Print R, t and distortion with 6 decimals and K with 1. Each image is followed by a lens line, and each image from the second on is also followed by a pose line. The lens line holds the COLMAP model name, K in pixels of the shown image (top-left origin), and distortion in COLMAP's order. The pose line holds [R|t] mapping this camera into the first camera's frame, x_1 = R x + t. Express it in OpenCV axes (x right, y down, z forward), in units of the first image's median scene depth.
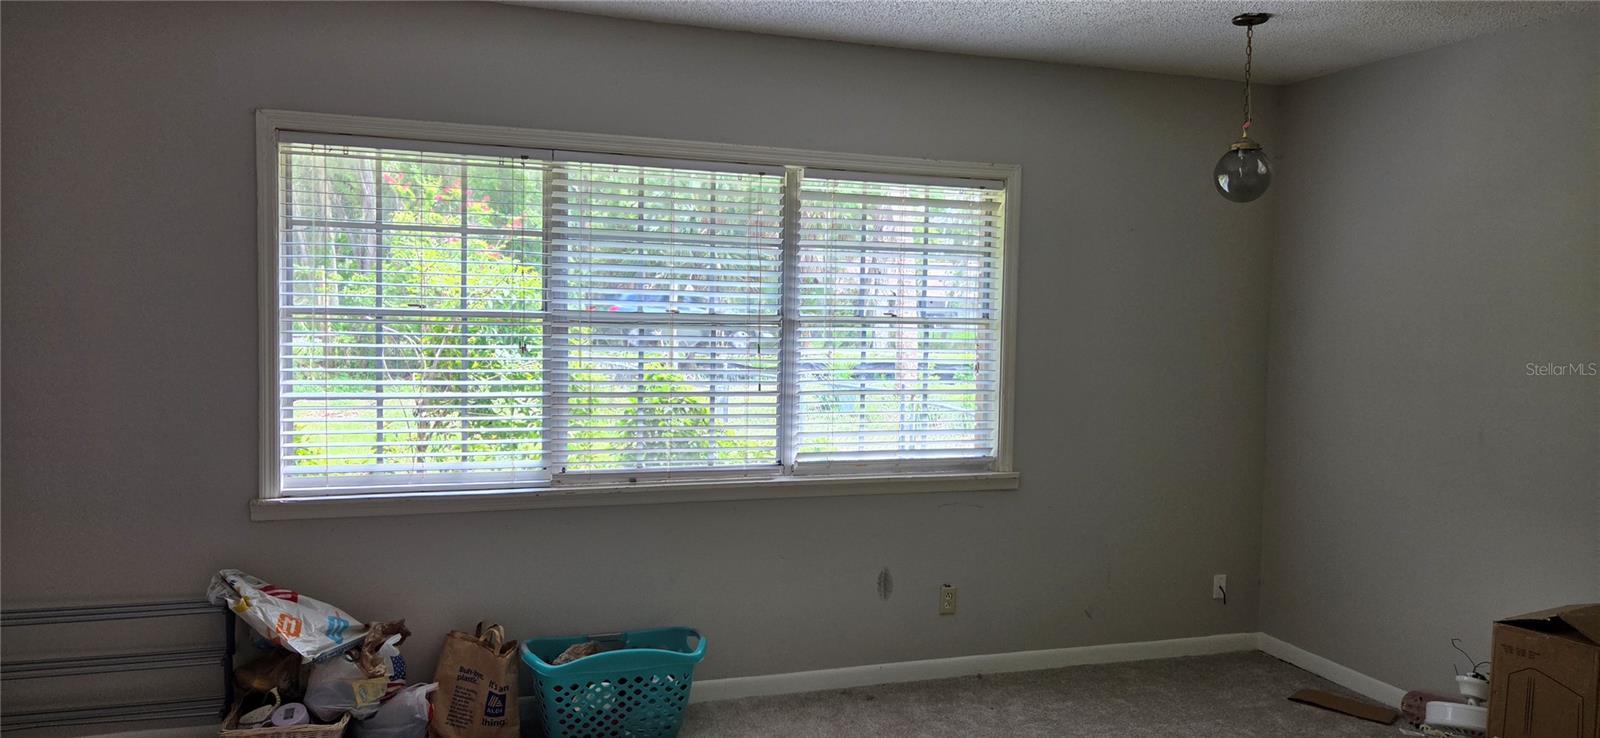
lens RADIAL K [[1074.0, 0, 805.6], [0, 1074.0, 354.2], [0, 0, 1]] dist [0.029374, -0.020779]
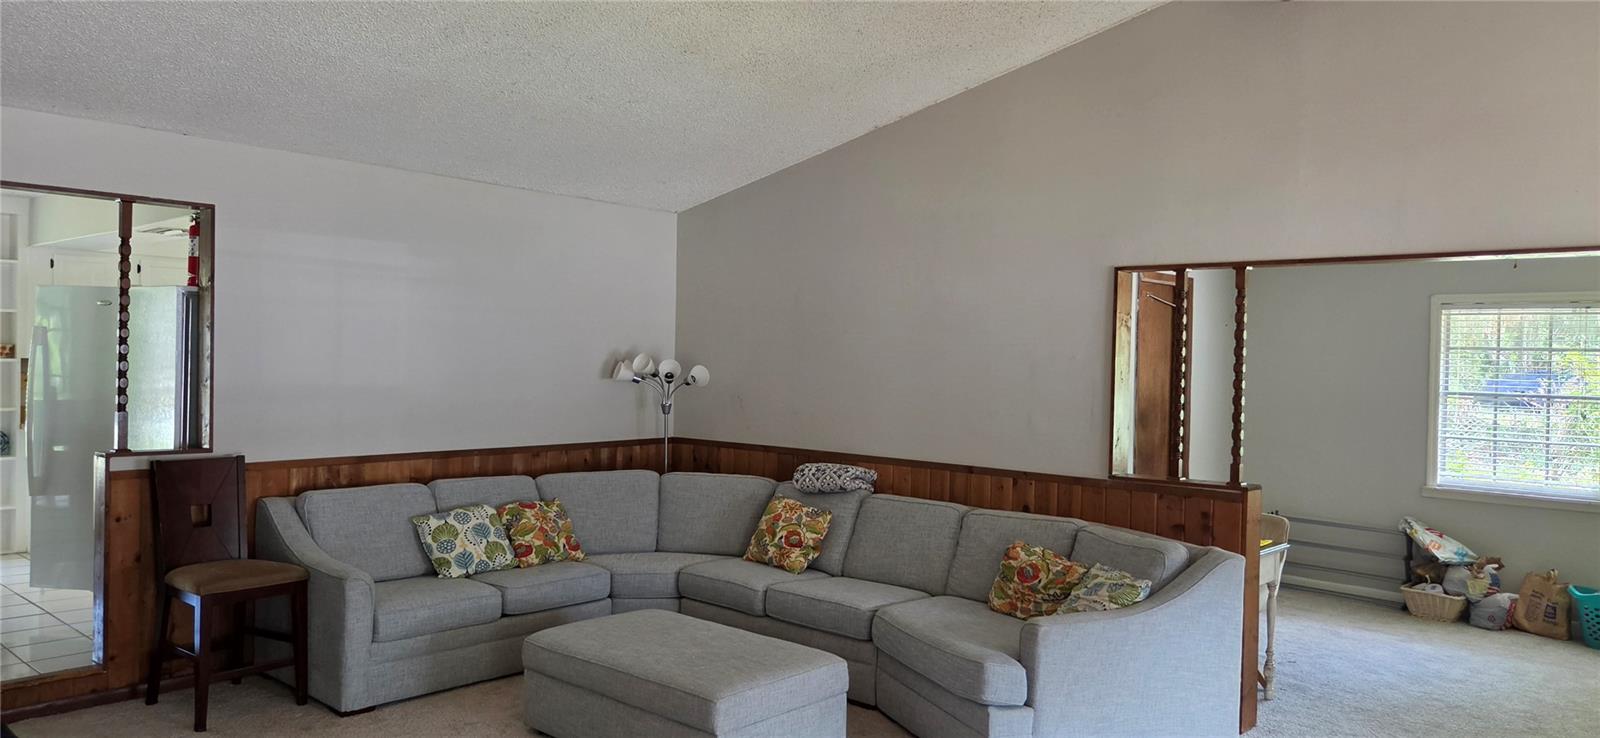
lens RADIAL K [[1074.0, 0, 806.1], [0, 1074.0, 367.2], [0, 0, 1]] dist [0.029374, -0.020779]
pose [[0.475628, -0.003374, -0.879640, 0.732582], [-0.062016, 0.997376, -0.037358, 0.061250], [0.877458, 0.072320, 0.474170, -1.006217]]
